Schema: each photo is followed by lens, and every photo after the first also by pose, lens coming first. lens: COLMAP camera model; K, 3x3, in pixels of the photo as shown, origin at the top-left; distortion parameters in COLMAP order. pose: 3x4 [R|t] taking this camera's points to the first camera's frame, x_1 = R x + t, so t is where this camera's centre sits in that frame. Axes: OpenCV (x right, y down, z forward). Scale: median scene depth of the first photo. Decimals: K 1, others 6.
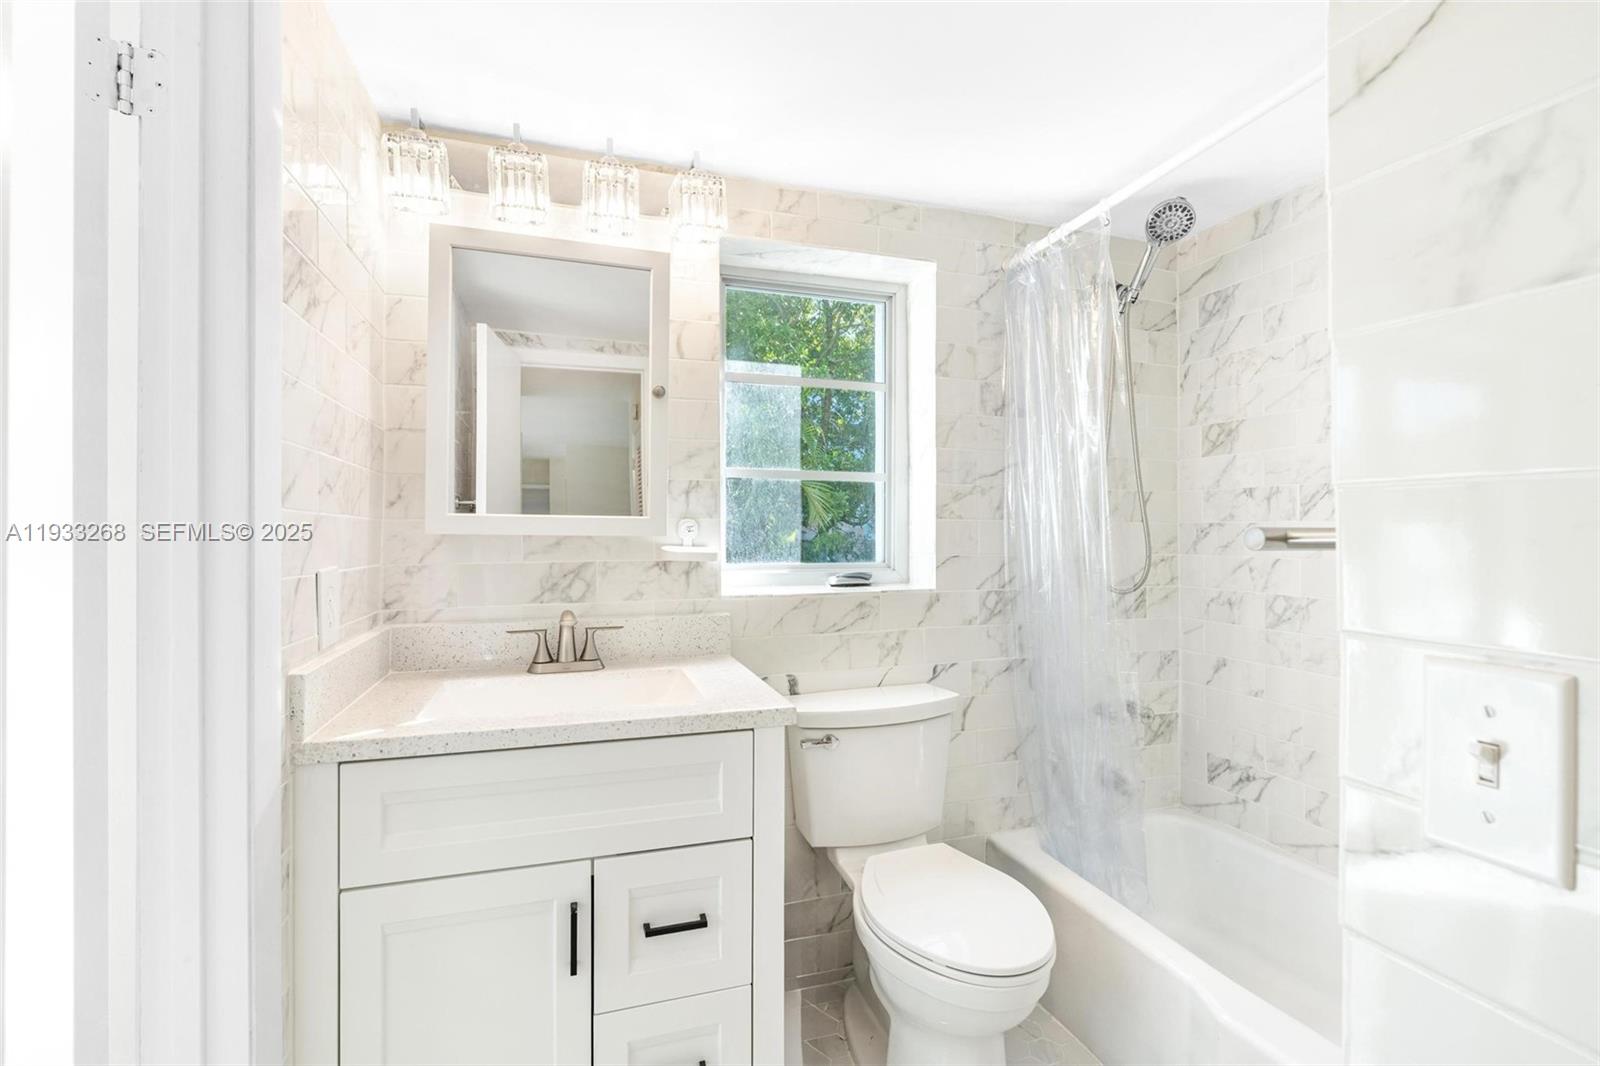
lens RADIAL K [[723.1, 0, 799.6], [0, 723.1, 526.1], [0, 0, 1]] dist [-0.012815, 0.004456]
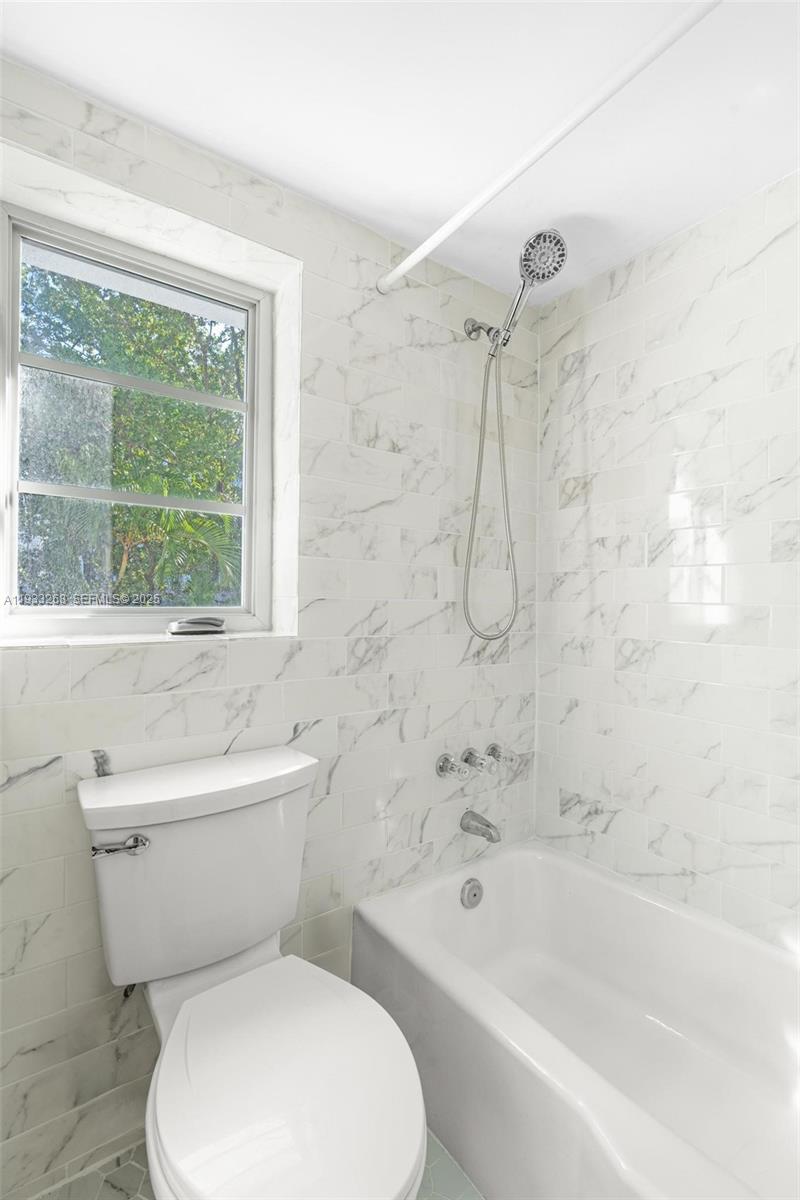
lens RADIAL K [[542.3, 0, 400.2], [0, 542.3, 602.8], [0, 0, 1]] dist [-0.012815, 0.004456]
pose [[0.955055, 0.007315, 0.296338, 0.113015], [-0.010895, 0.999886, 0.010431, 0.038879], [-0.296228, -0.013191, 0.955026, 0.341528]]
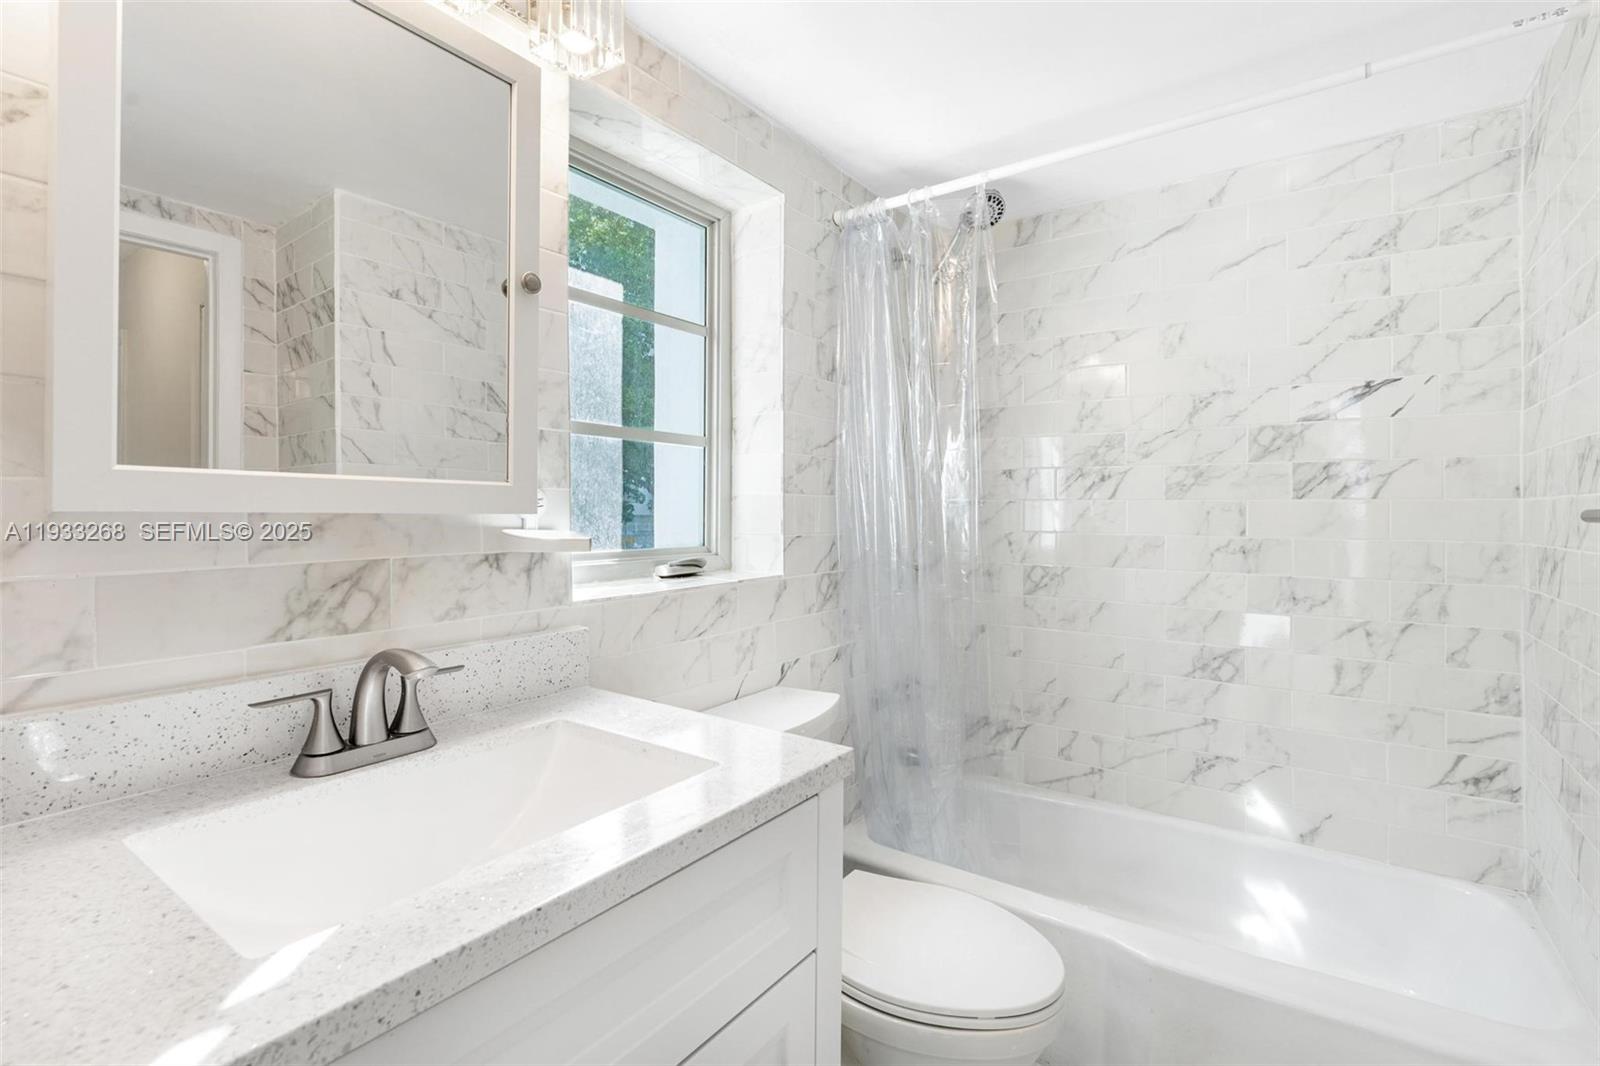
lens RADIAL K [[723.1, 0, 804.0], [0, 723.1, 513.5], [0, 0, 1]] dist [-0.012815, 0.004456]
pose [[0.811446, -0.001588, 0.584425, -0.296148], [-0.005473, 0.999932, 0.010315, 0.004818], [-0.584401, -0.011569, 0.811382, 0.289428]]
